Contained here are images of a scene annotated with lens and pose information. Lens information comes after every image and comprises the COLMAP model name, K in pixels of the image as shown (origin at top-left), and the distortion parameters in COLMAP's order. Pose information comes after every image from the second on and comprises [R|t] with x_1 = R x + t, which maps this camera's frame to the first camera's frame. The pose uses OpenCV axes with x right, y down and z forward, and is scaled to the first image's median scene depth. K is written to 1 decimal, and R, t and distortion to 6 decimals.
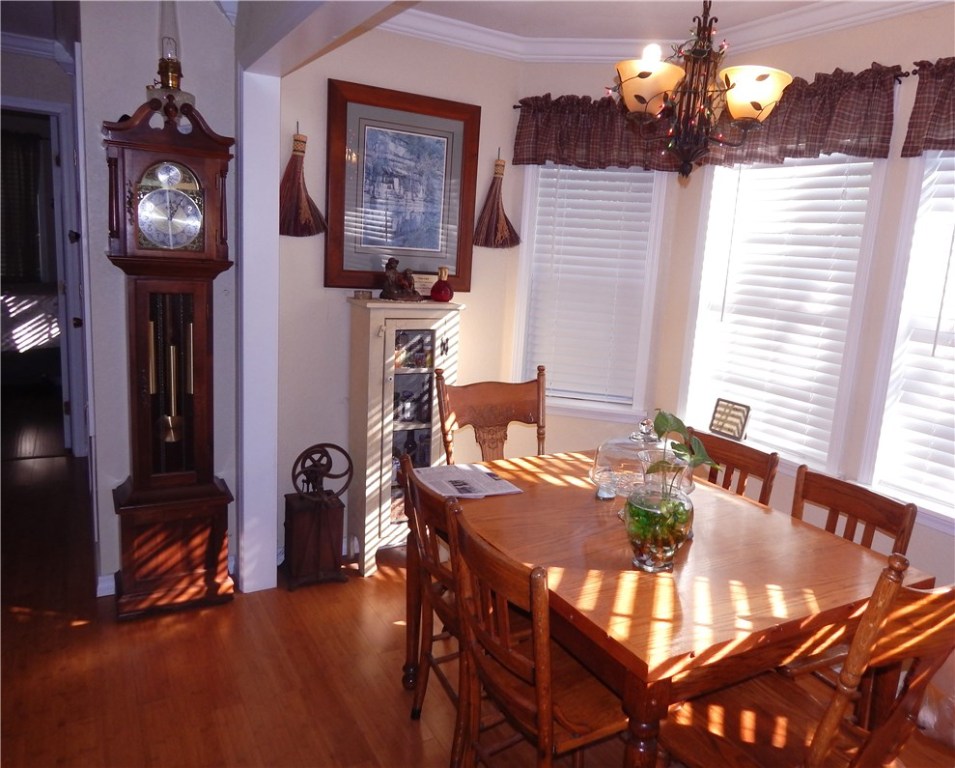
lens RADIAL K [[708.2, 0, 477.5], [0, 708.2, 384.7], [0, 0, 1]] dist [-0.008049, 0.003009]
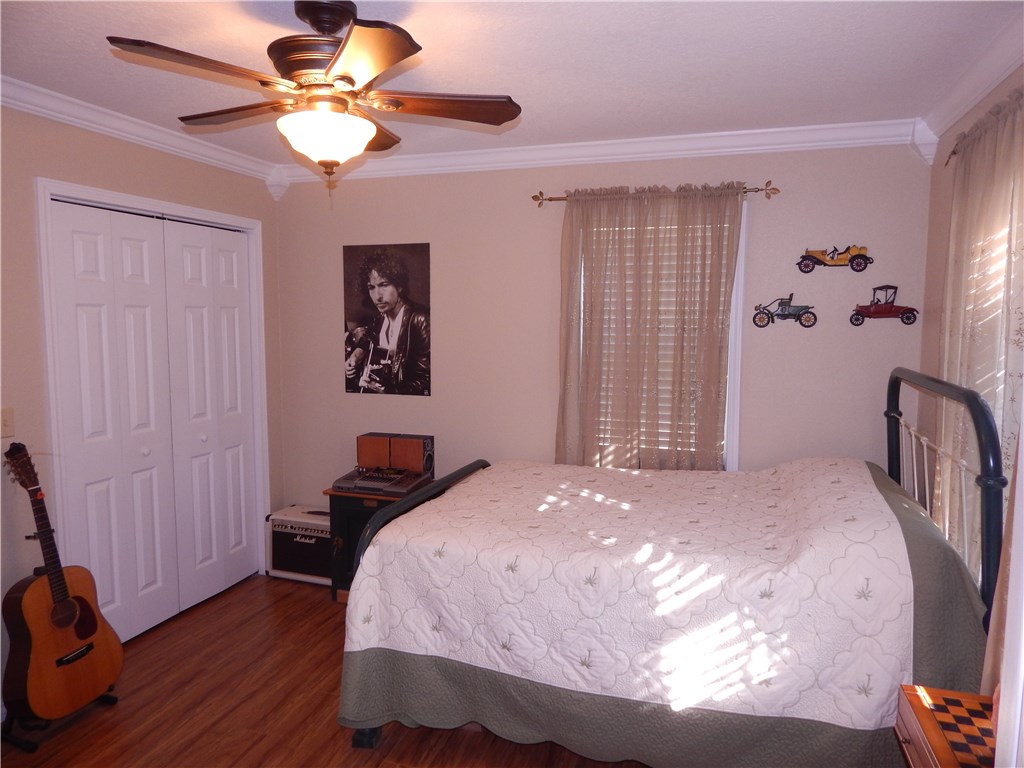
lens RADIAL K [[689.5, 0, 513.0], [0, 689.5, 382.4], [0, 0, 1]] dist [-0.000904, -0.000339]
pose [[0.673690, 0.001094, -0.739013, -0.423842], [-0.096723, 0.991528, -0.086706, -0.179185], [0.732657, 0.129892, 0.668088, 0.654722]]
